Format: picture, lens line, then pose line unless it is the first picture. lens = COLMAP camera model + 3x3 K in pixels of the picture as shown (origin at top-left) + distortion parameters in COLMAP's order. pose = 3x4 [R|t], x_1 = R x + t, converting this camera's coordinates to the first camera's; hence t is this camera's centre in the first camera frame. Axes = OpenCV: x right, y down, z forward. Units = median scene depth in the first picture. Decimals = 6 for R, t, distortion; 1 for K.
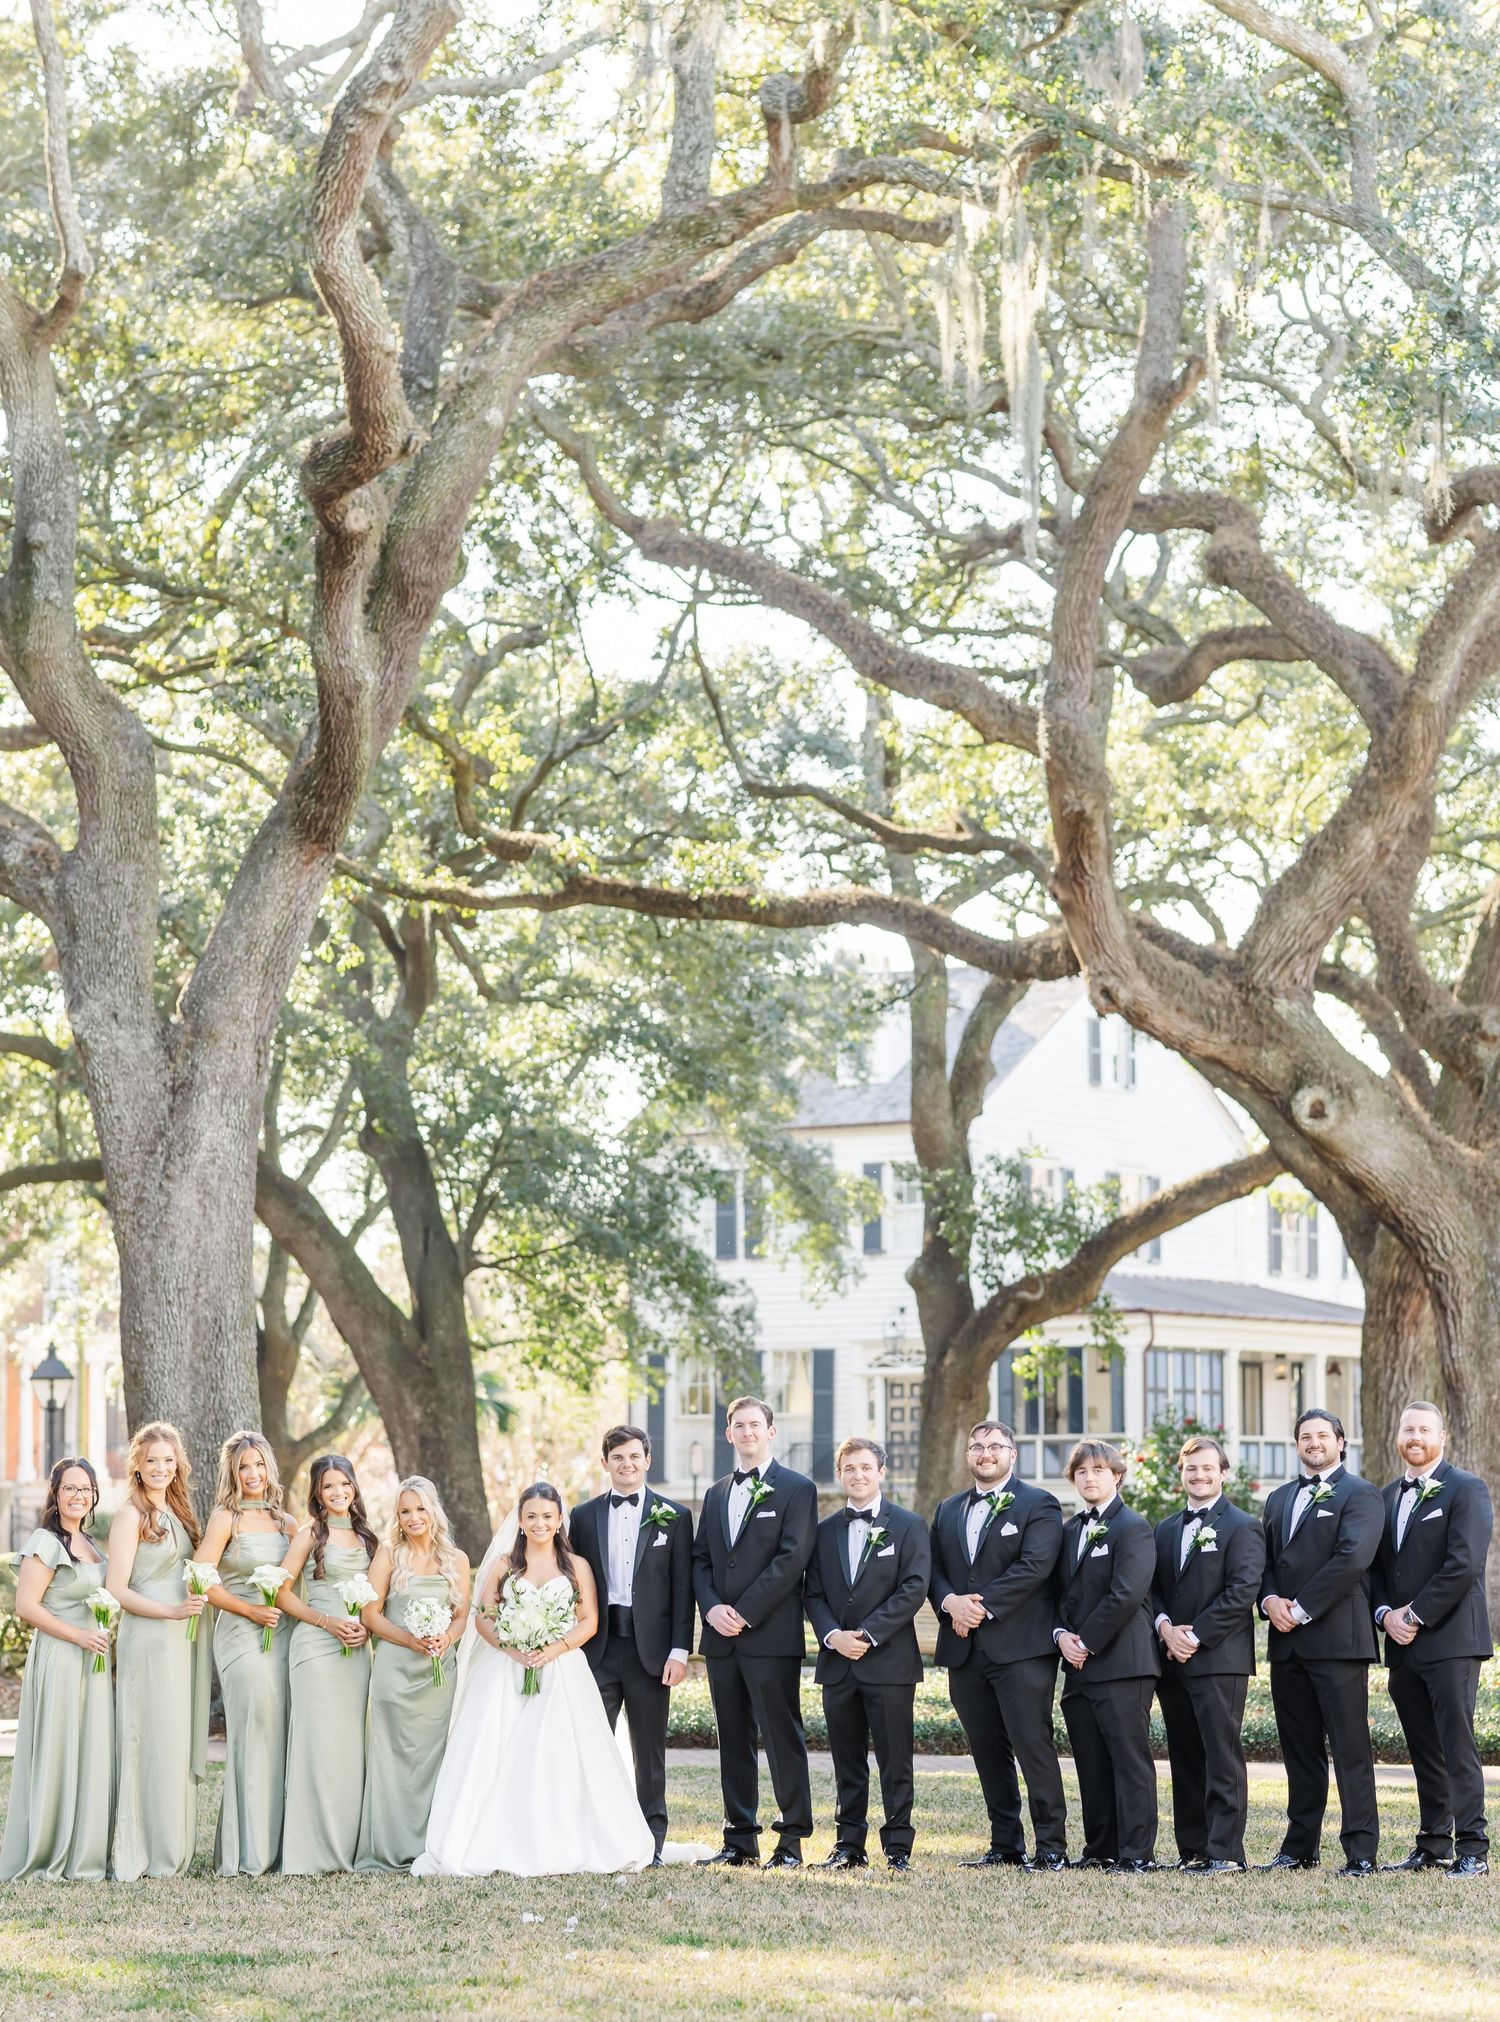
lens RADIAL K [[5915.6, 0, 750.0], [0, 5915.6, 1011.0], [0, 0, 1]] dist [-0.081253, -0.041014]
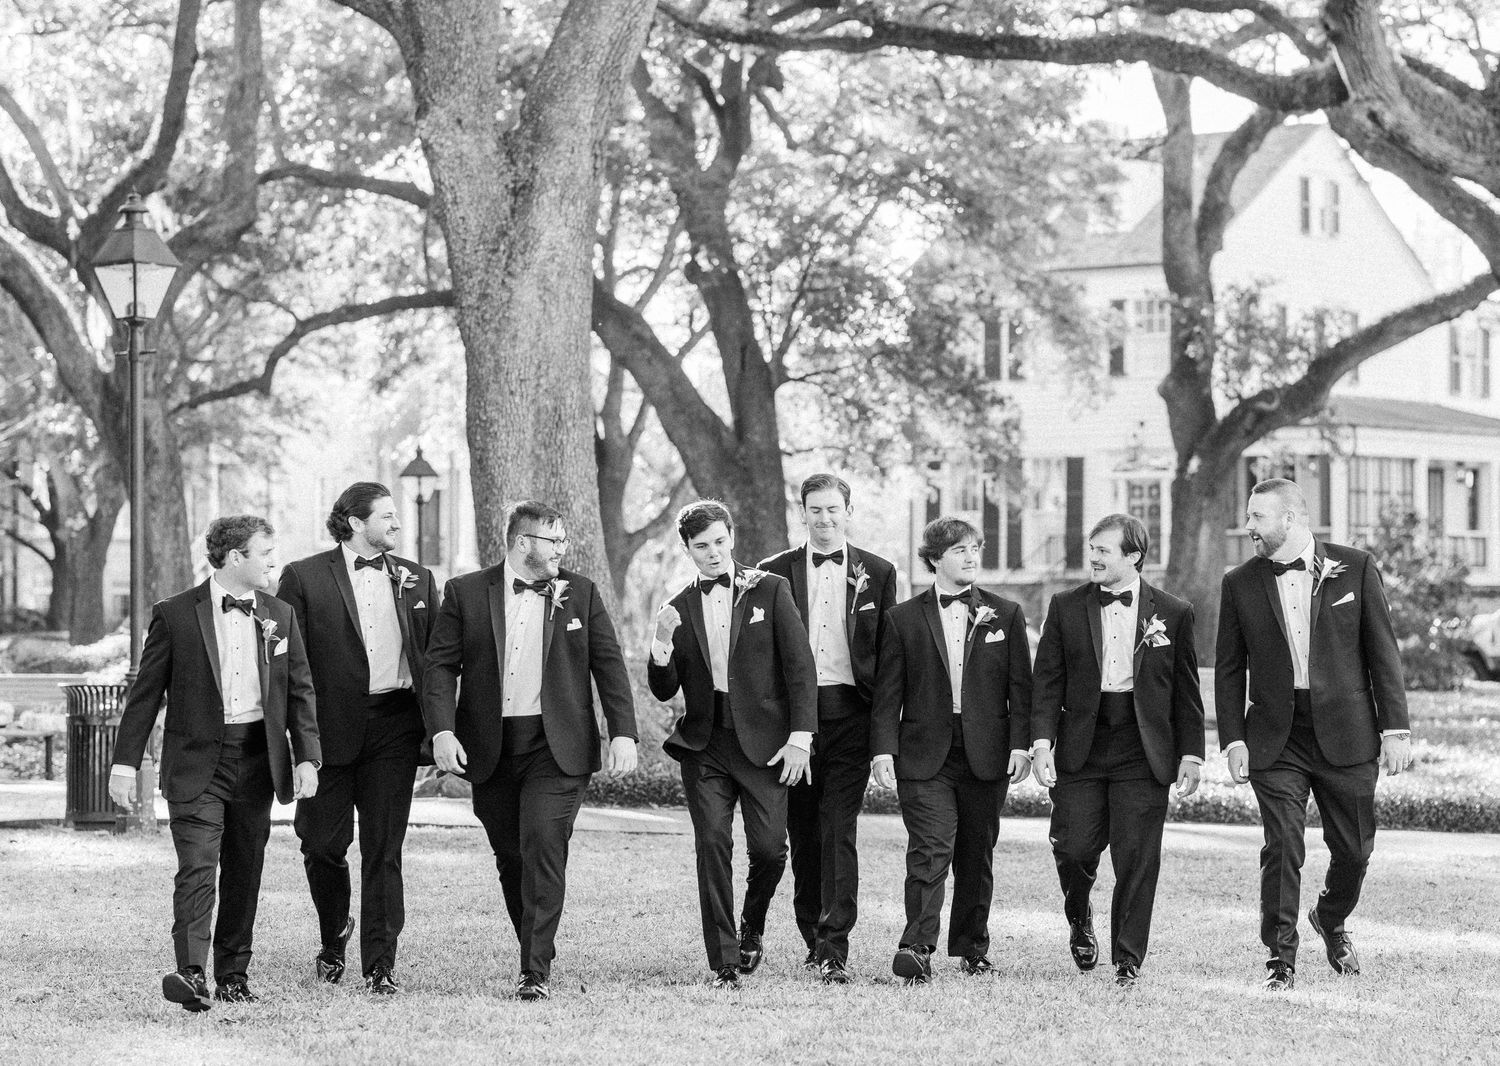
lens RADIAL K [[4341.8, 0, 750.0], [0, 4341.8, 533.0], [0, 0, 1]] dist [0.011380, -0.112353]
pose [[0.998794, 0.002037, -0.049047, -0.010457], [0.001389, 0.997565, 0.069726, 0.012334], [0.049069, -0.069711, 0.996360, 0.135679]]
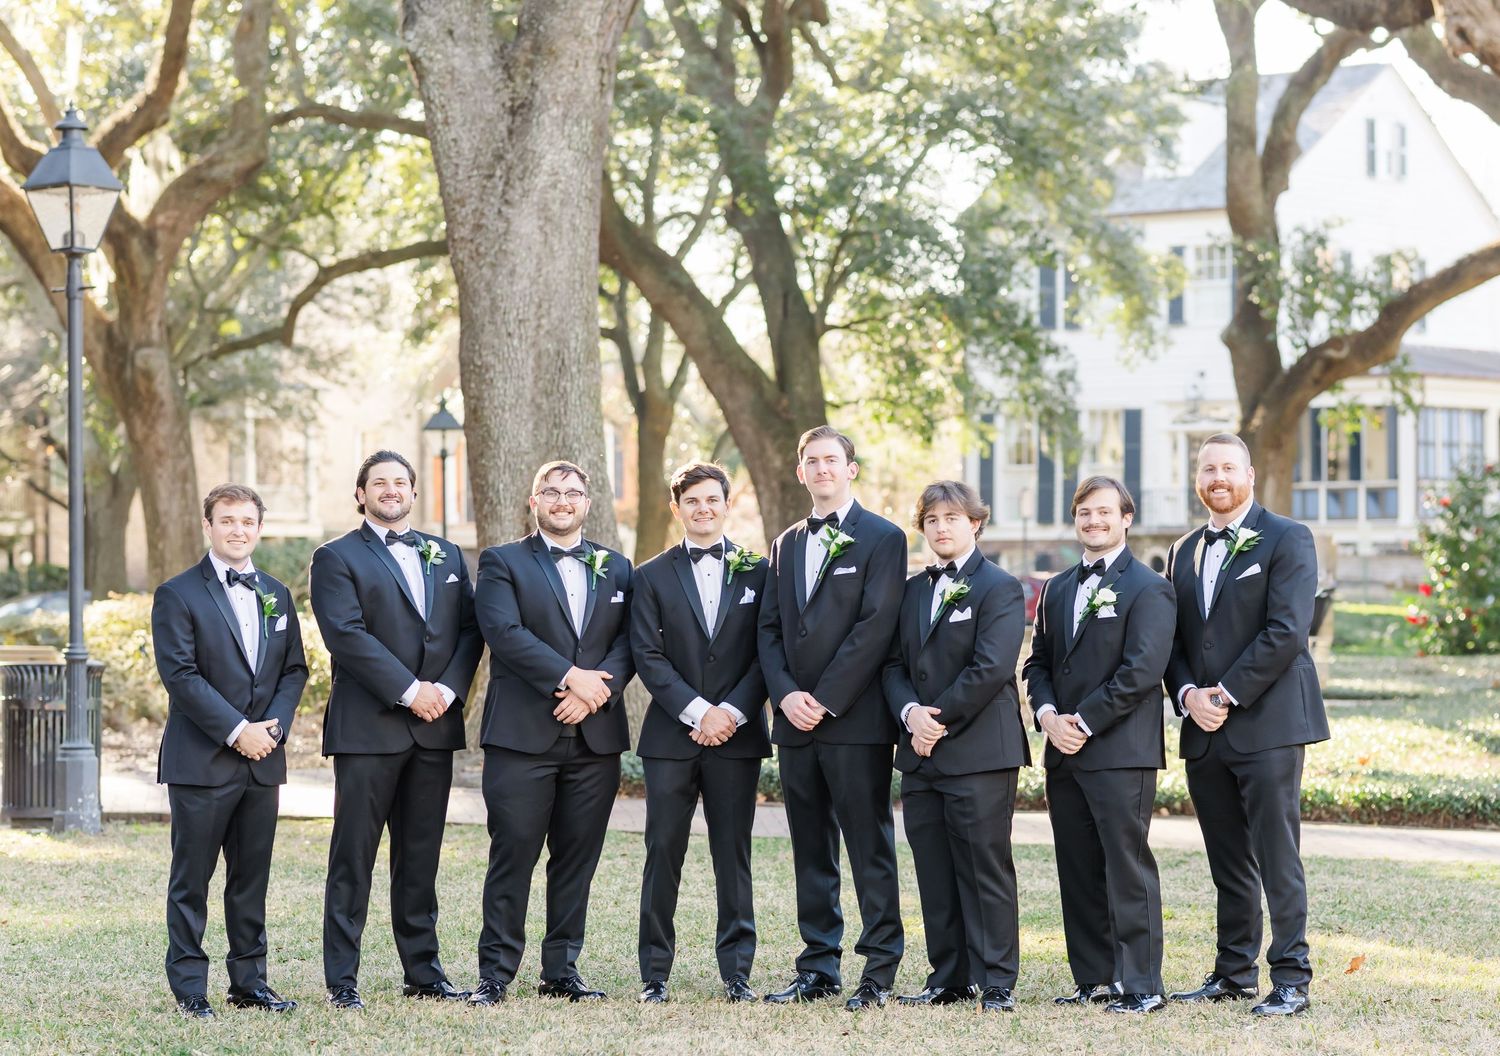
lens RADIAL K [[4149.1, 0, 750.0], [0, 4149.1, 528.0], [0, 0, 1]] dist [-0.022367, -0.189124]
pose [[0.997871, 0.000563, -0.065221, -0.009715], [0.004652, 0.996801, 0.079784, 0.016656], [0.065057, -0.079918, 0.994676, 0.204078]]
